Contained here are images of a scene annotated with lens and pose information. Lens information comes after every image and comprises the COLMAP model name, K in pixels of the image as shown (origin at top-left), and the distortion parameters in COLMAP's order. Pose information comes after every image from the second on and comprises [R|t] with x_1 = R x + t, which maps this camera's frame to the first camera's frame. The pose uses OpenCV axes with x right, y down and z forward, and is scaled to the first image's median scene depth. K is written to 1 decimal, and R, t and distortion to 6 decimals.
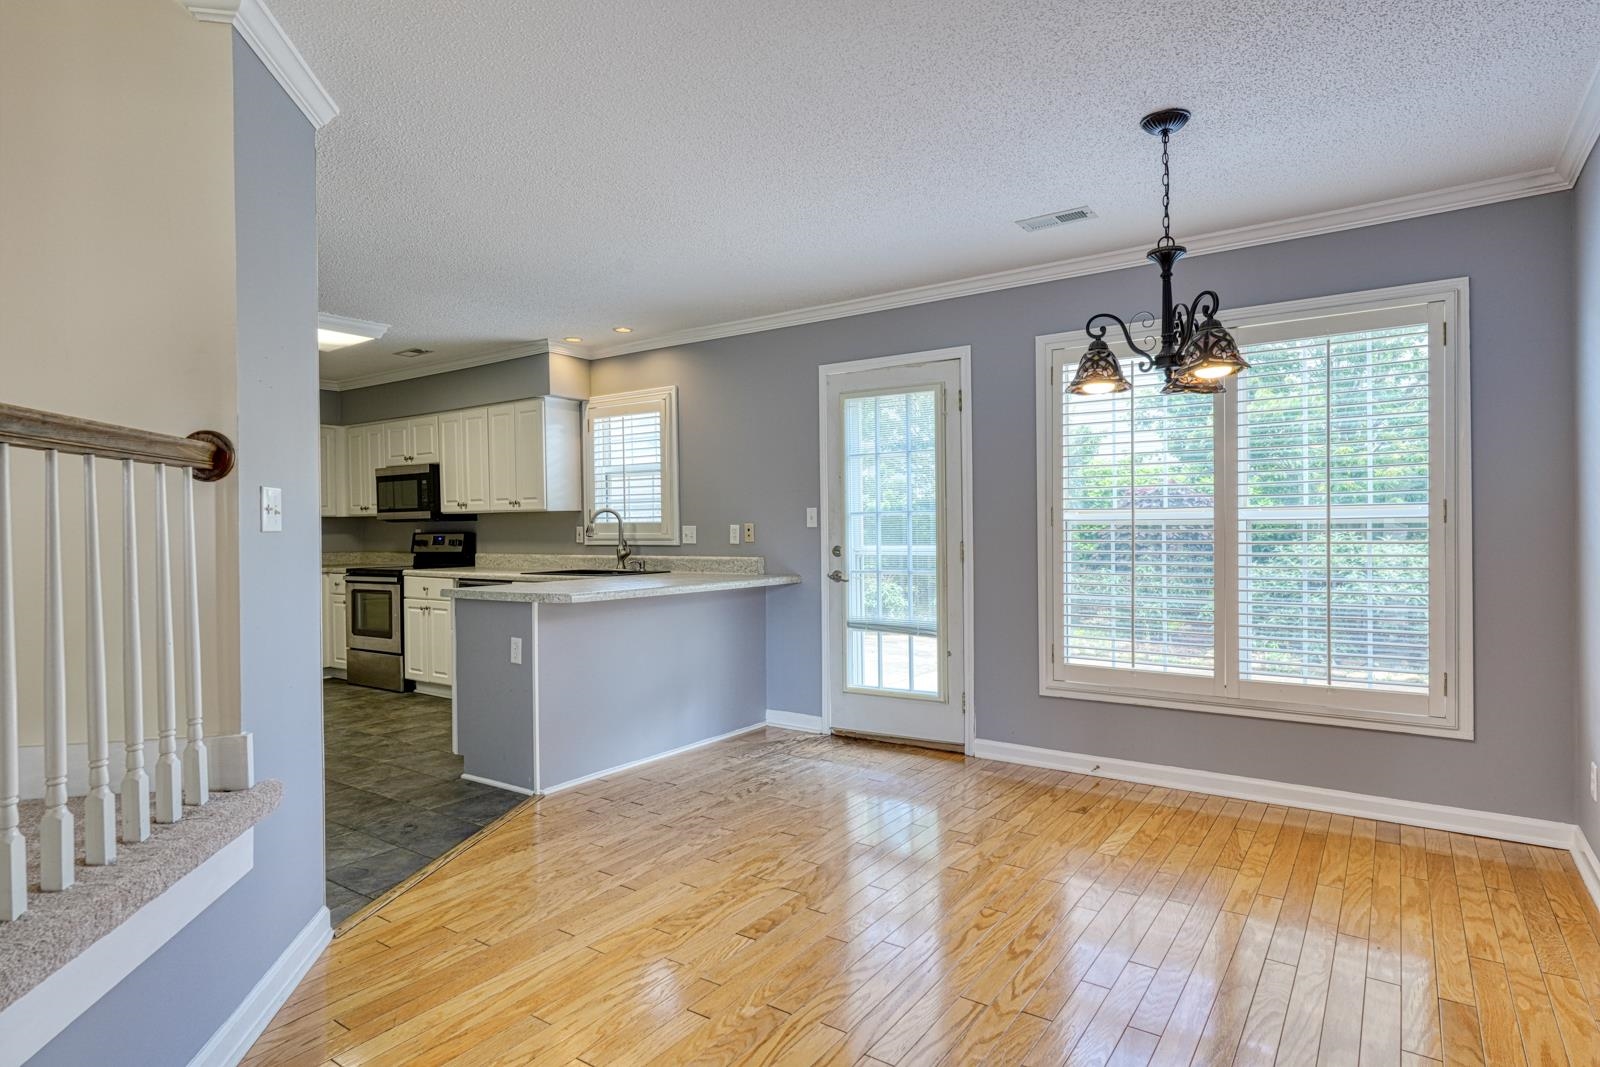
lens RADIAL K [[858.1, 0, 799.7], [0, 858.1, 538.8], [0, 0, 1]] dist [-0.000062, 0.002523]
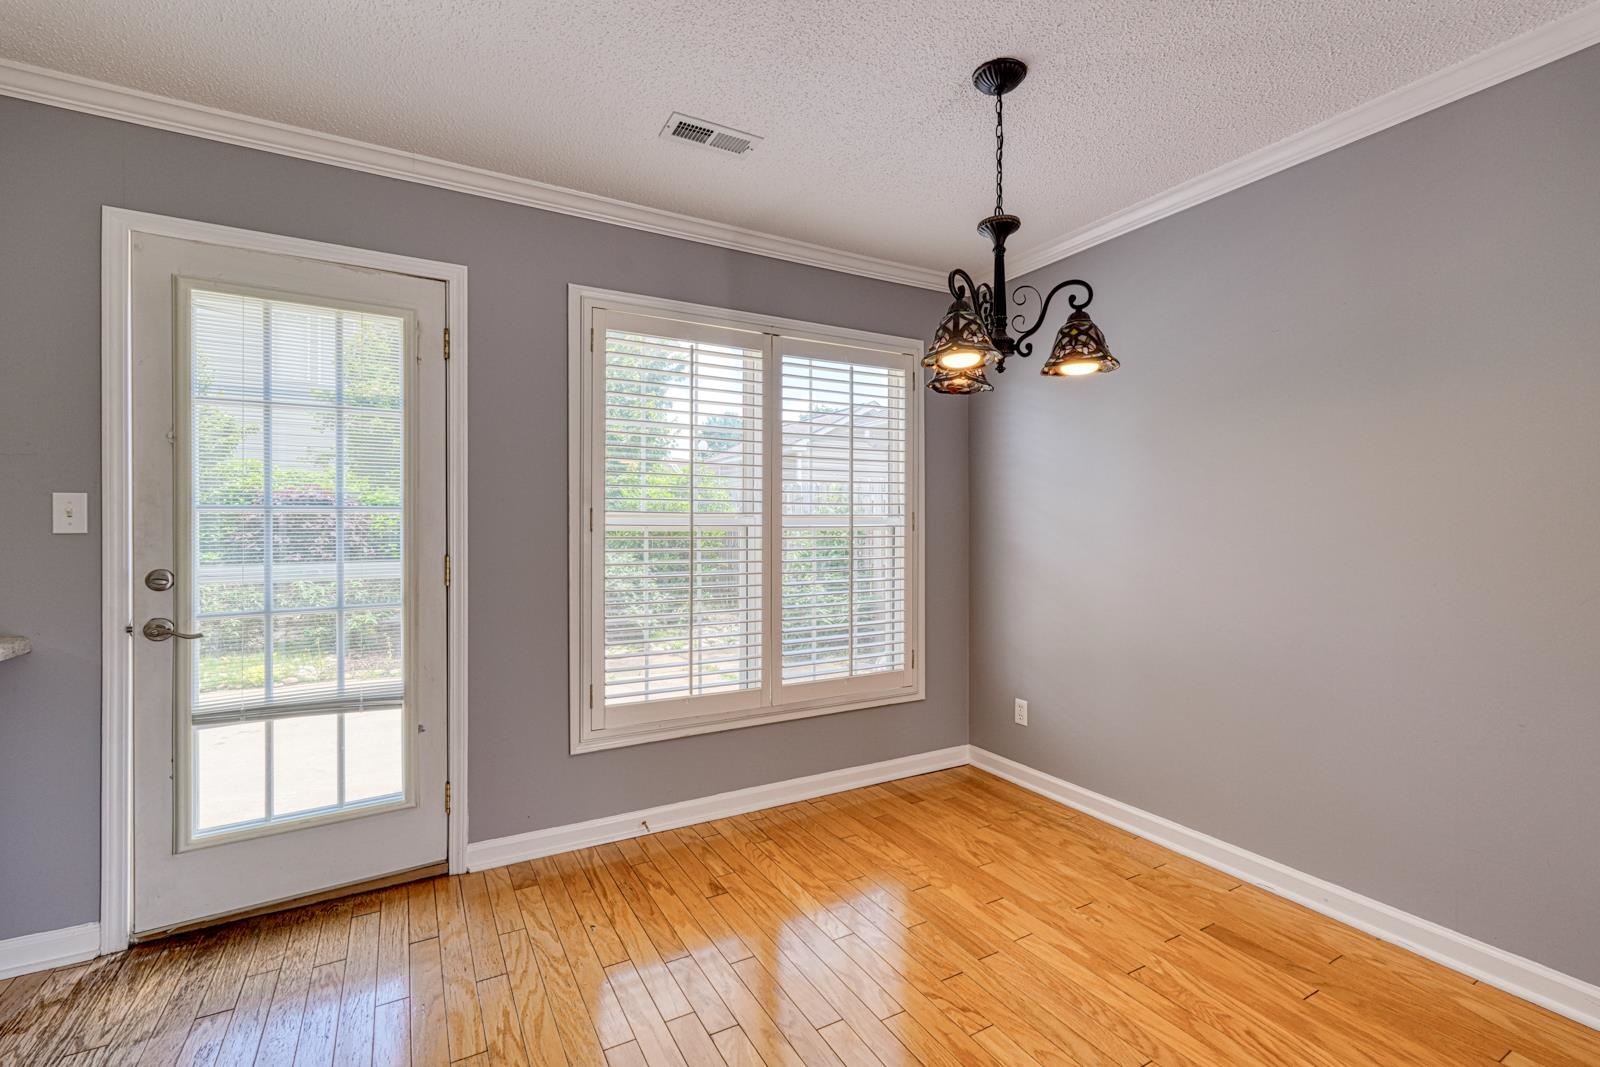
lens RADIAL K [[706.3, 0, 803.3], [0, 706.3, 524.8], [0, 0, 1]] dist [0.004213, 0.000721]
pose [[0.429664, 0.010312, 0.902930, -0.177153], [0.007850, 0.999854, -0.015154, -0.009350], [-0.902955, 0.013599, 0.429520, 0.482020]]
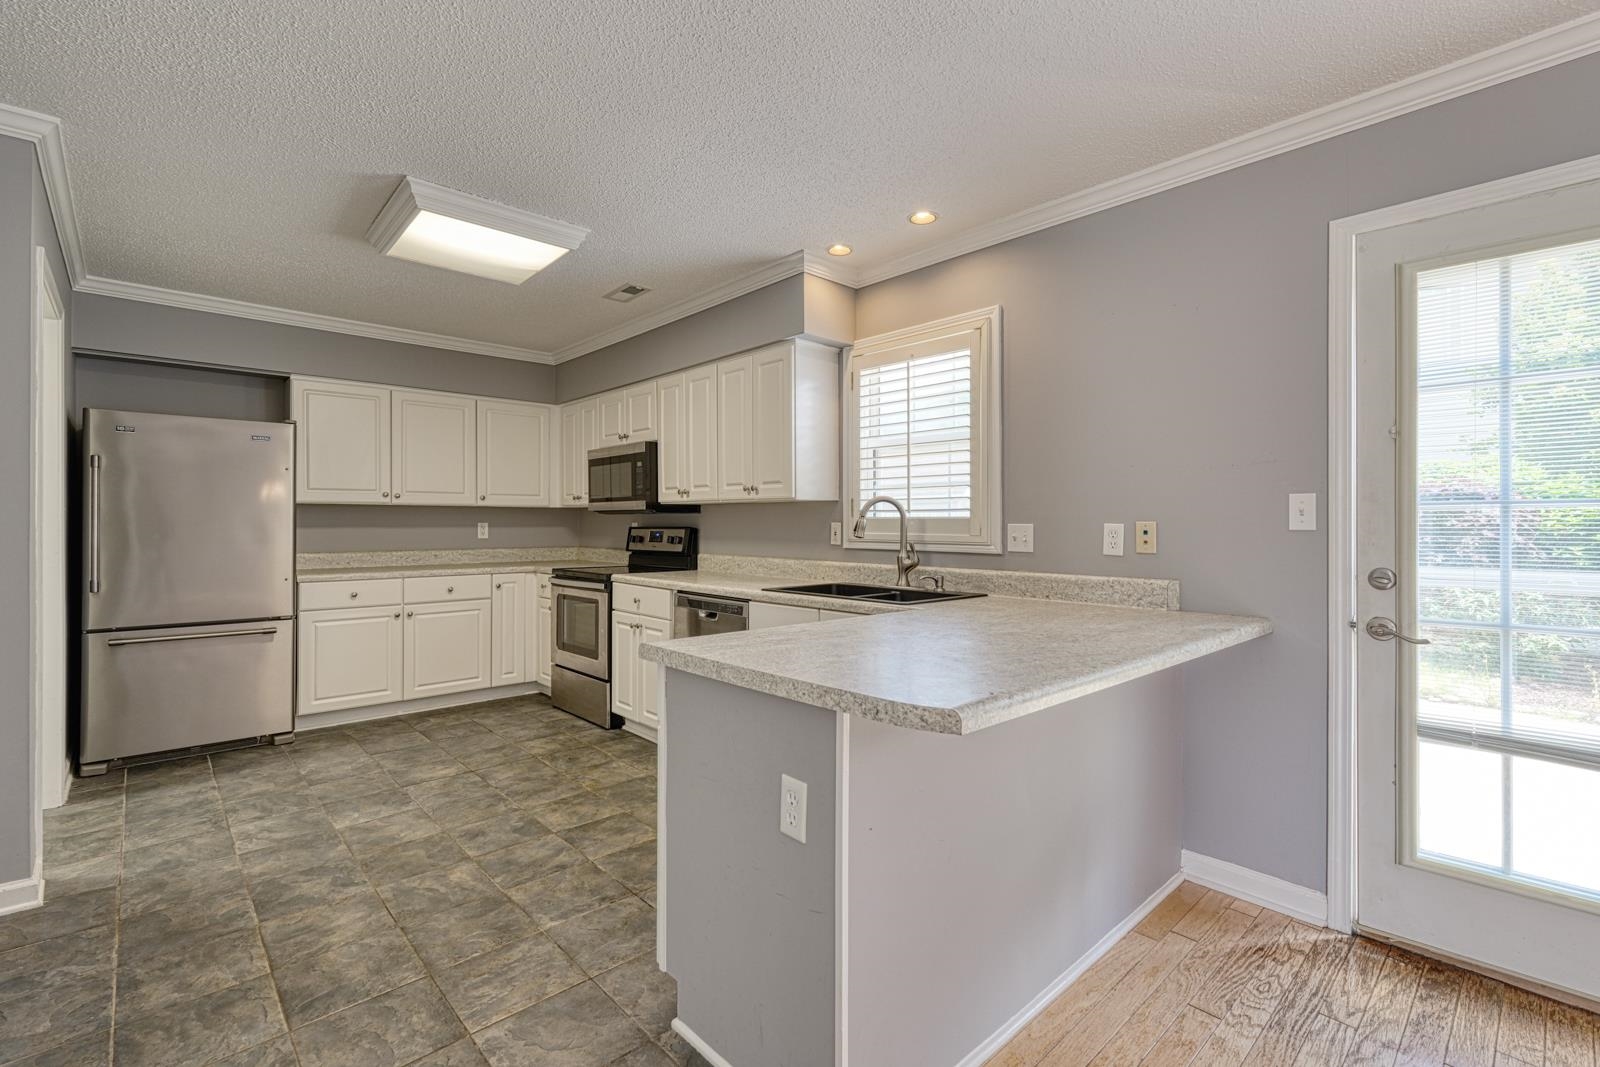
lens RADIAL K [[706.3, 0, 797.3], [0, 706.3, 524.2], [0, 0, 1]] dist [0.004213, 0.000721]
pose [[0.976875, 0.012865, -0.213425, -0.207792], [-0.015095, 0.999847, -0.008823, -0.009061], [0.213279, 0.011841, 0.976920, 0.530935]]
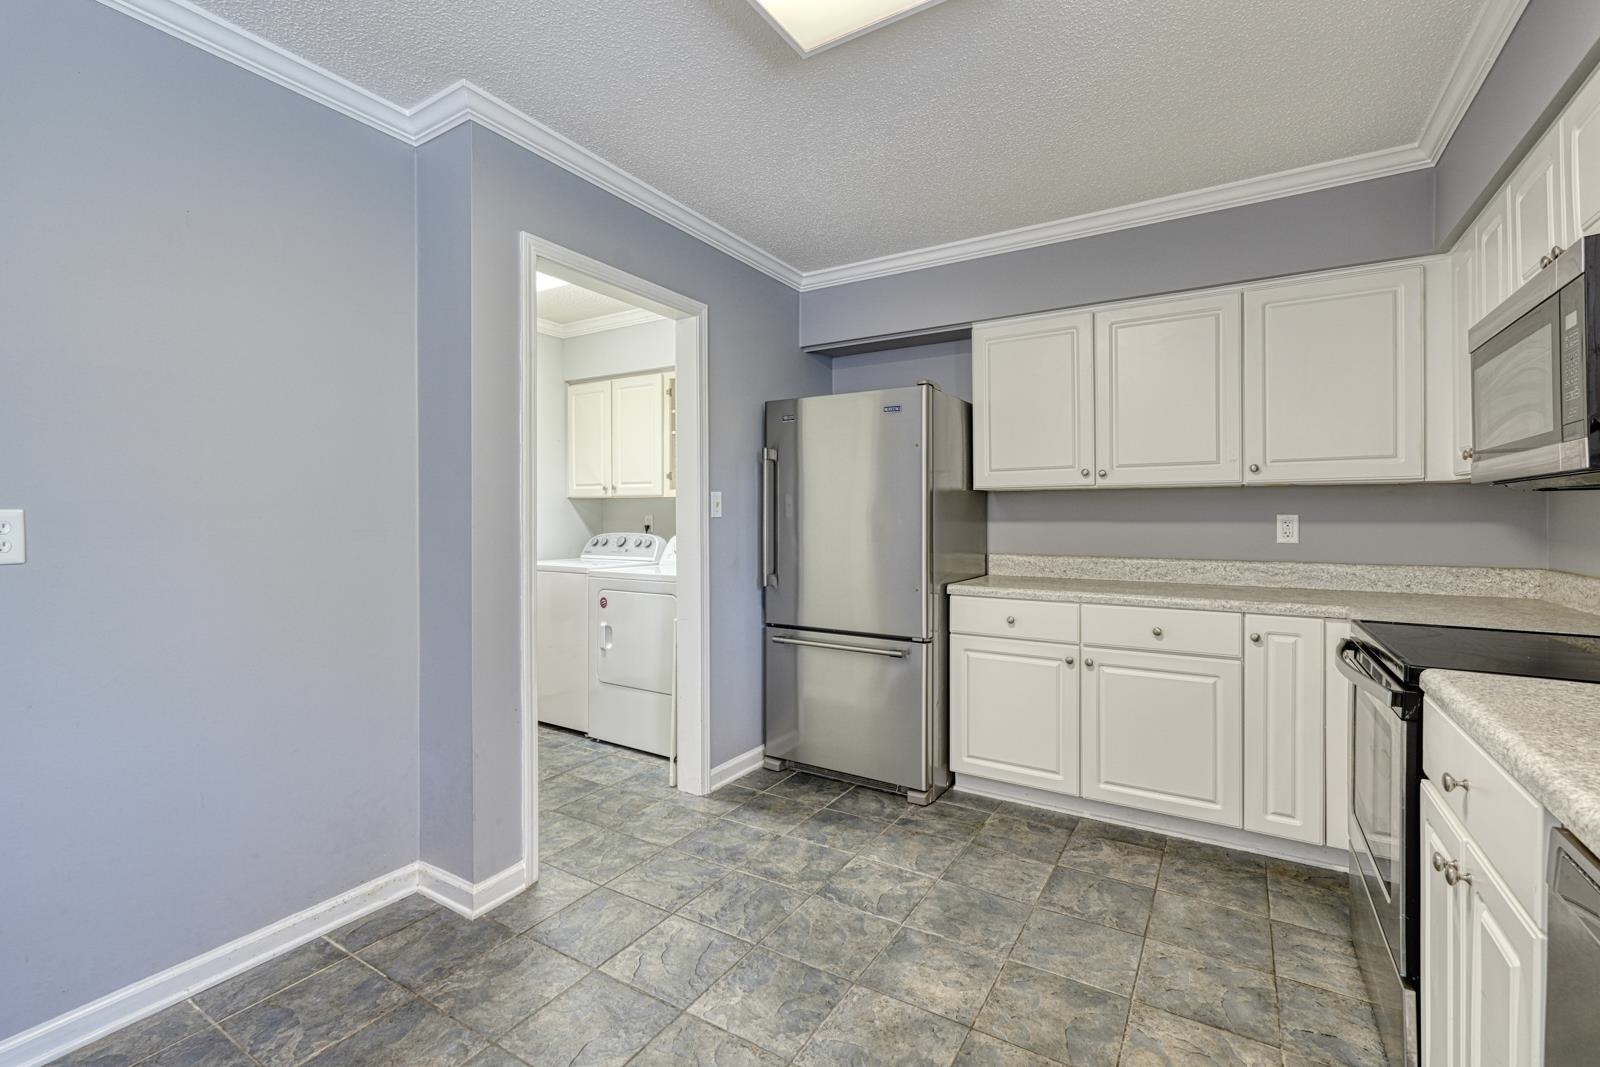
lens RADIAL K [[706.3, 0, 792.8], [0, 706.3, 515.1], [0, 0, 1]] dist [0.004213, 0.000721]
pose [[0.049176, 0.009381, -0.998746, -0.339234], [-0.009867, 0.999912, 0.008906, -0.014439], [0.998741, 0.009417, 0.049264, 1.061431]]
